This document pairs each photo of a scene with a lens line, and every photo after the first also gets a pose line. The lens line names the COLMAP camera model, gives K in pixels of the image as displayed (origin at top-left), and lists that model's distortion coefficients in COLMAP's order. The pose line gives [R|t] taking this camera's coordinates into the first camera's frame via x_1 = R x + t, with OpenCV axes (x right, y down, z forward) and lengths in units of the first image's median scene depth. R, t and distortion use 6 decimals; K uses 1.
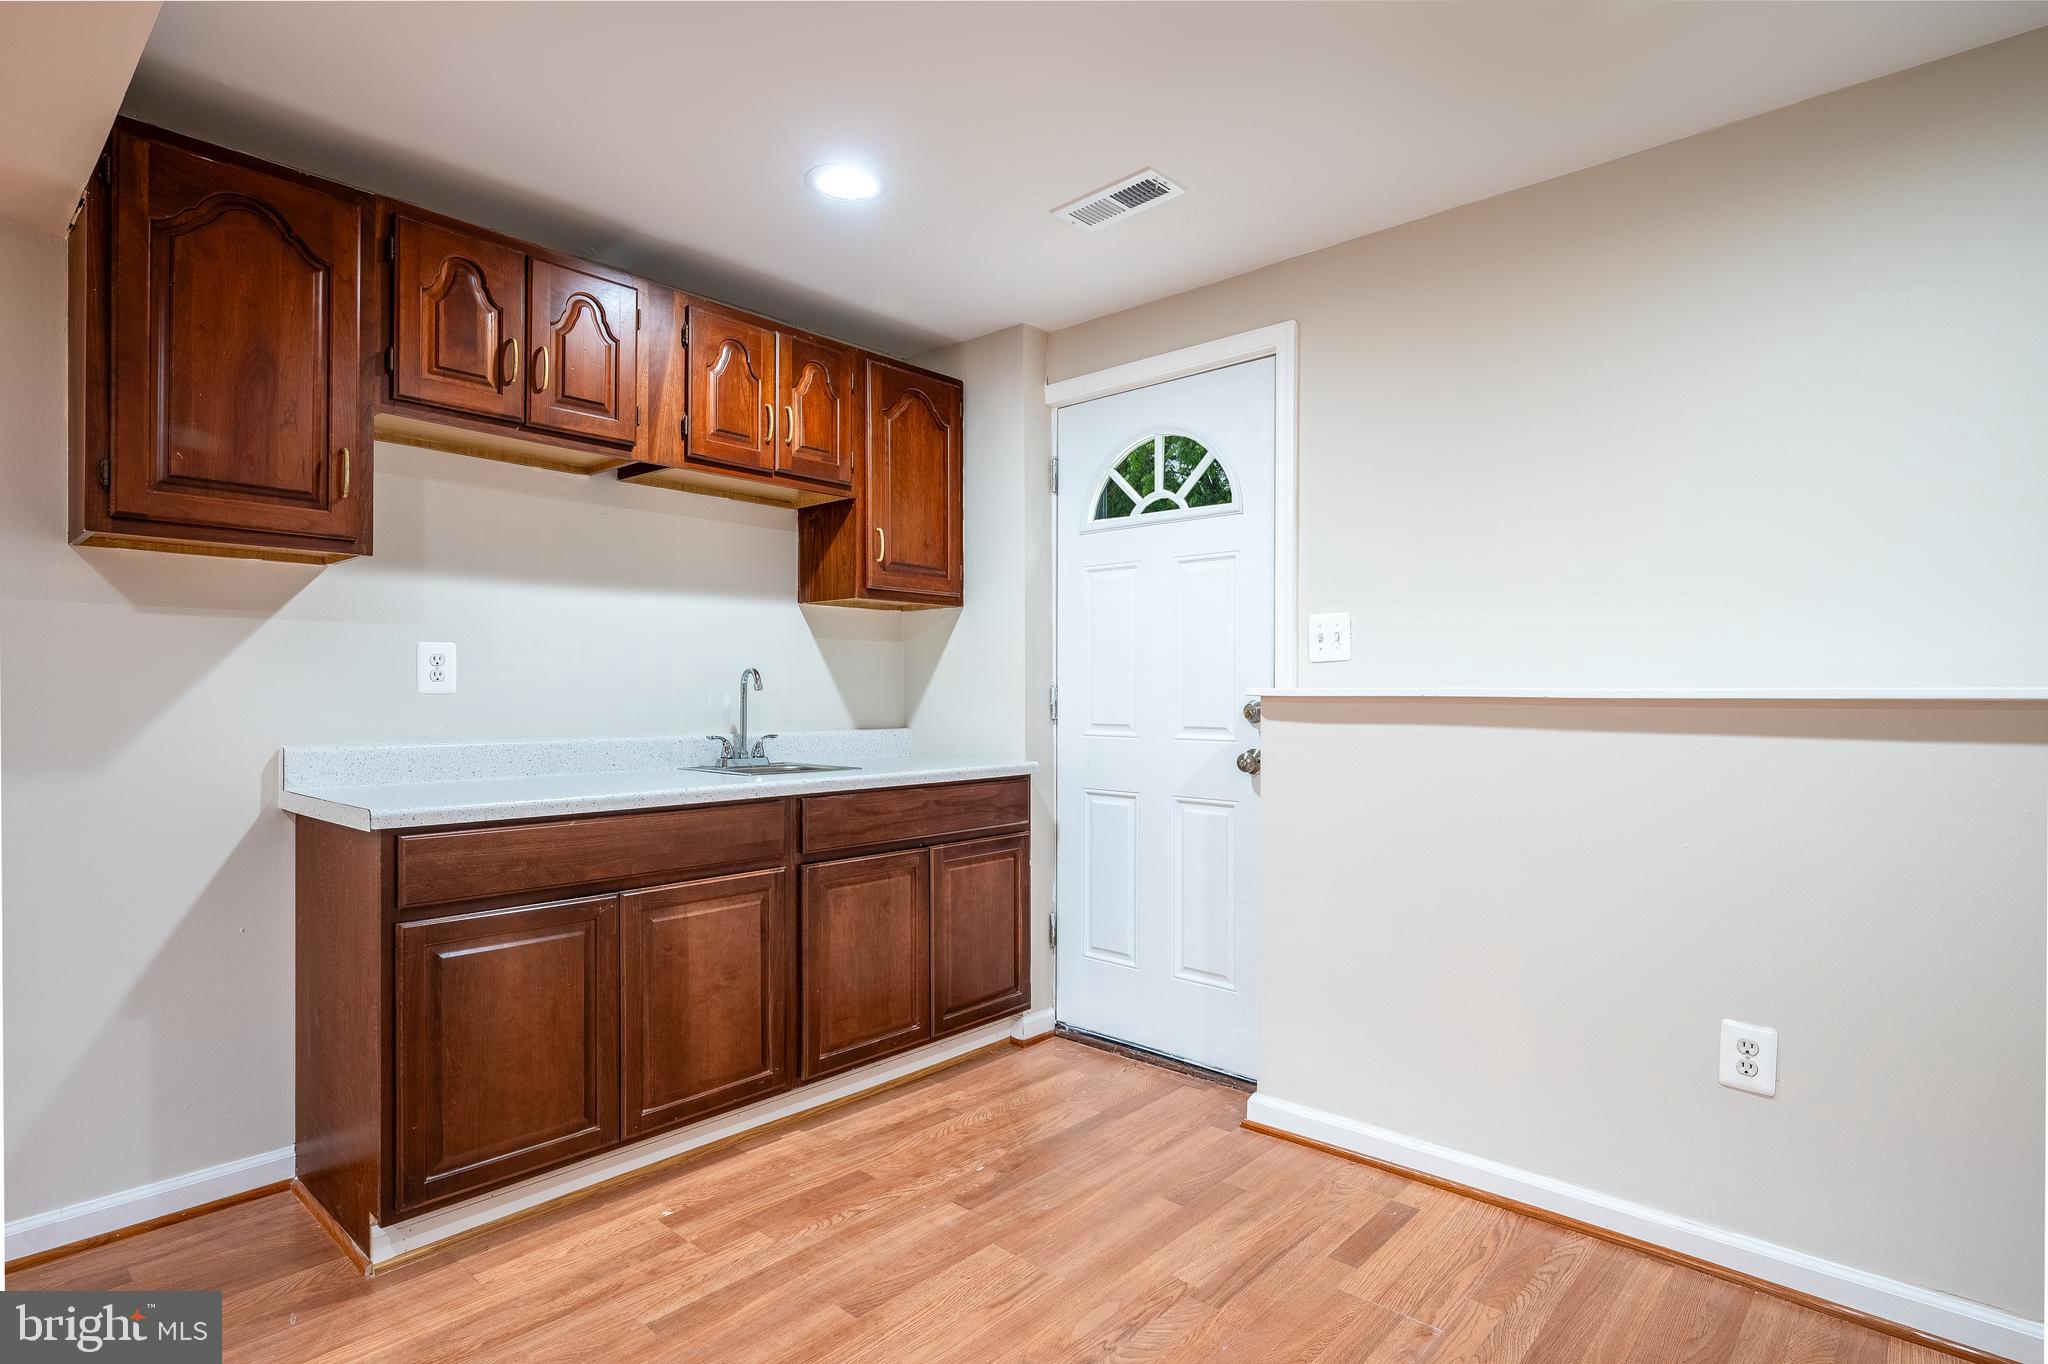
lens RADIAL K [[1047.4, 0, 1024.0], [0, 1047.4, 682.0], [0, 0, 1]] dist [-0.002204, -0.000354]
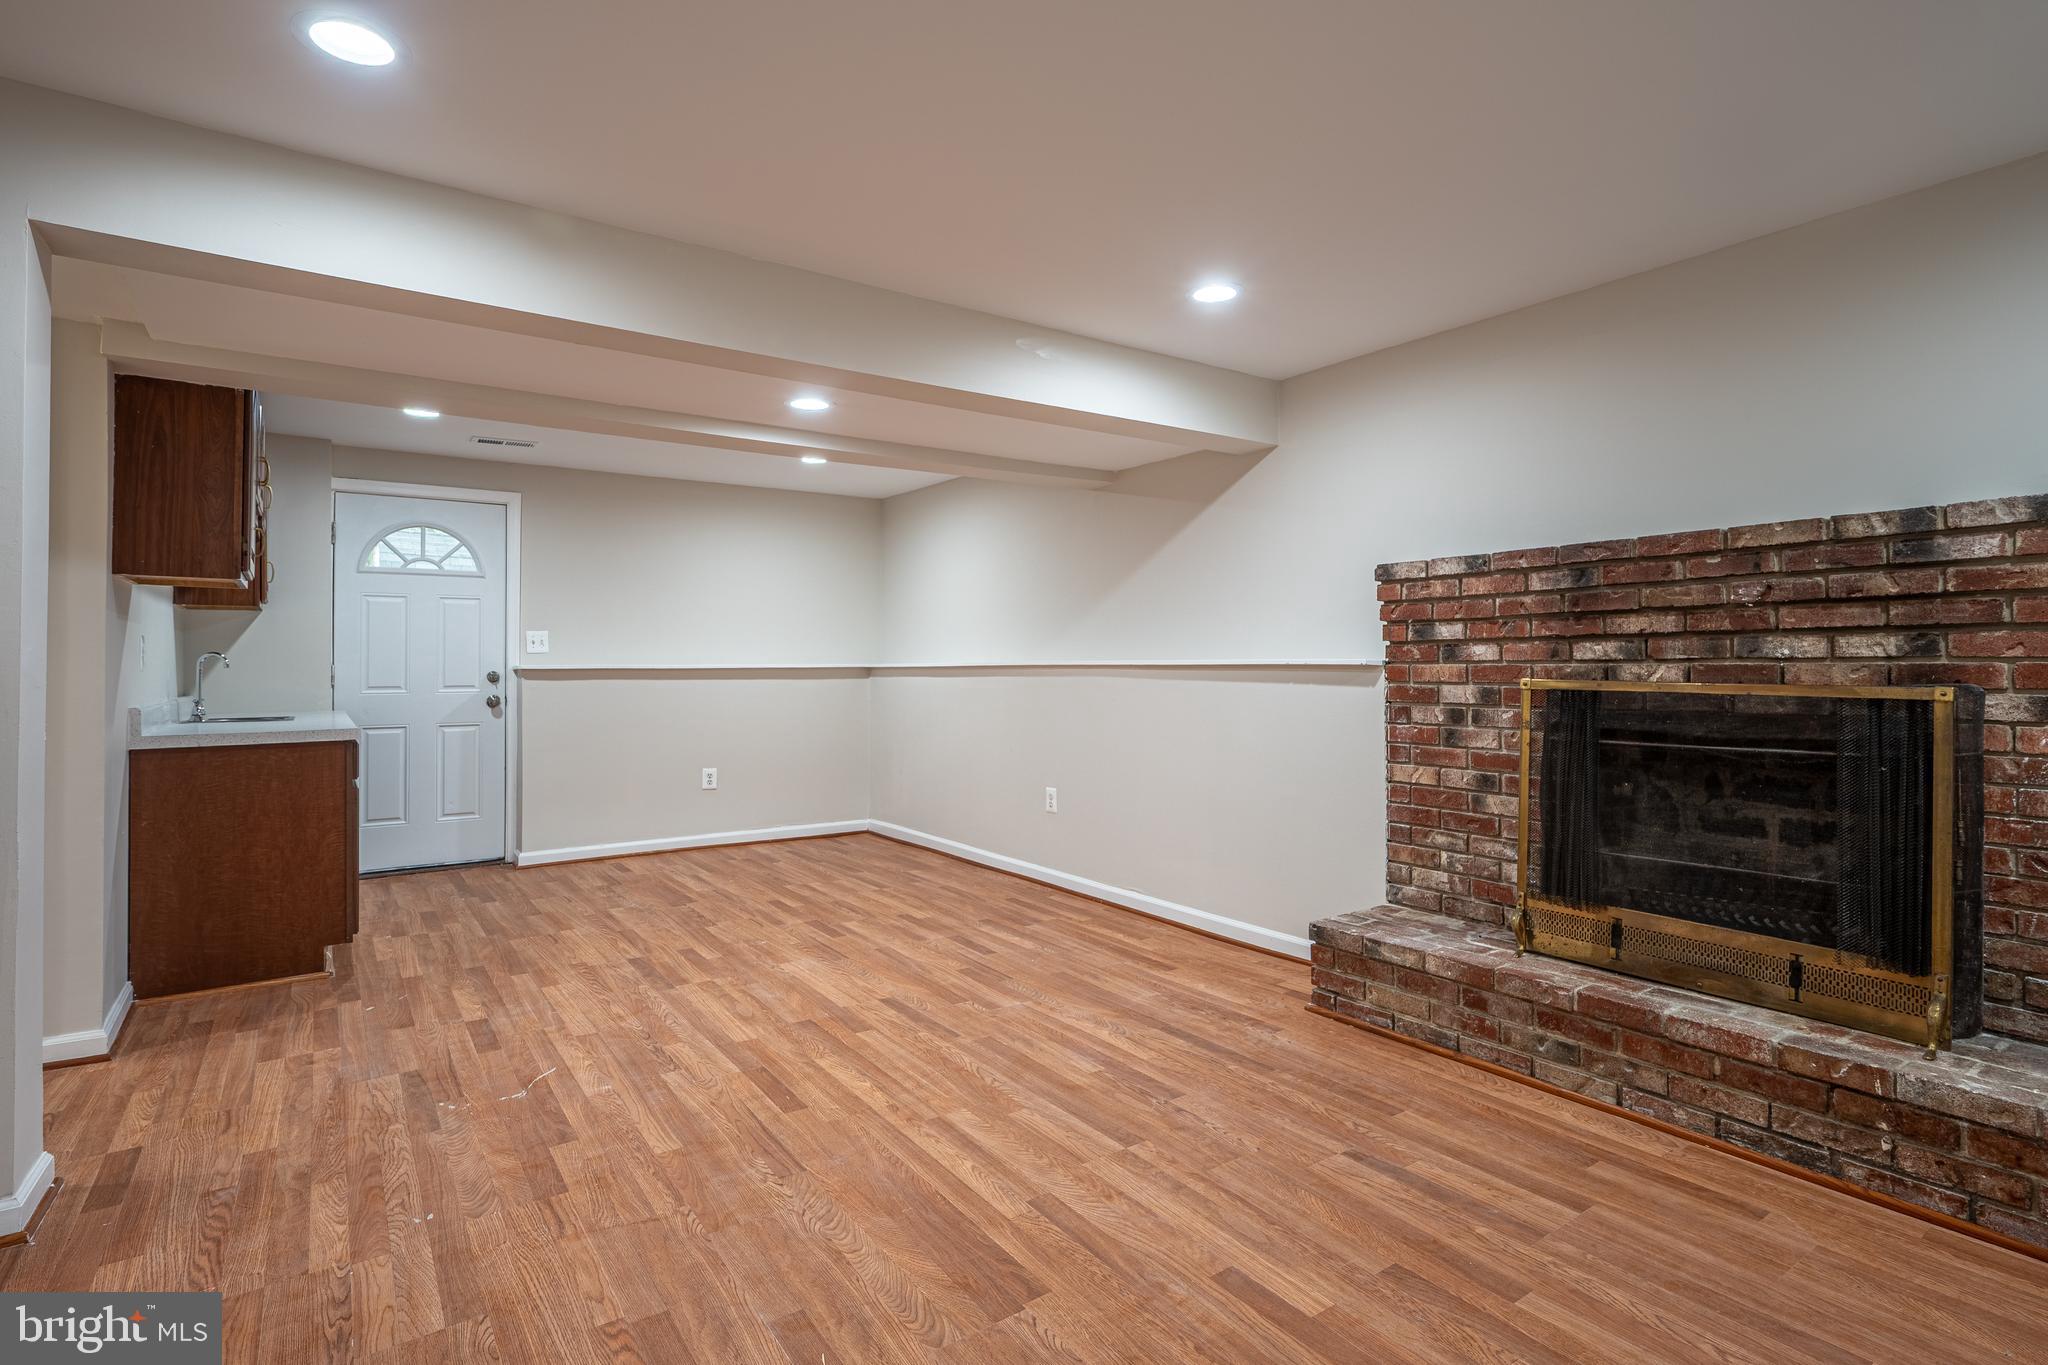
lens RADIAL K [[999.9, 0, 1030.0], [0, 999.9, 661.8], [0, 0, 1]] dist [-0.001049, -0.000133]
pose [[0.214429, -0.000569, 0.976739, -1.823170], [-0.003465, 0.999993, 0.001343, -0.009603], [-0.976733, -0.003672, 0.214426, -0.543397]]
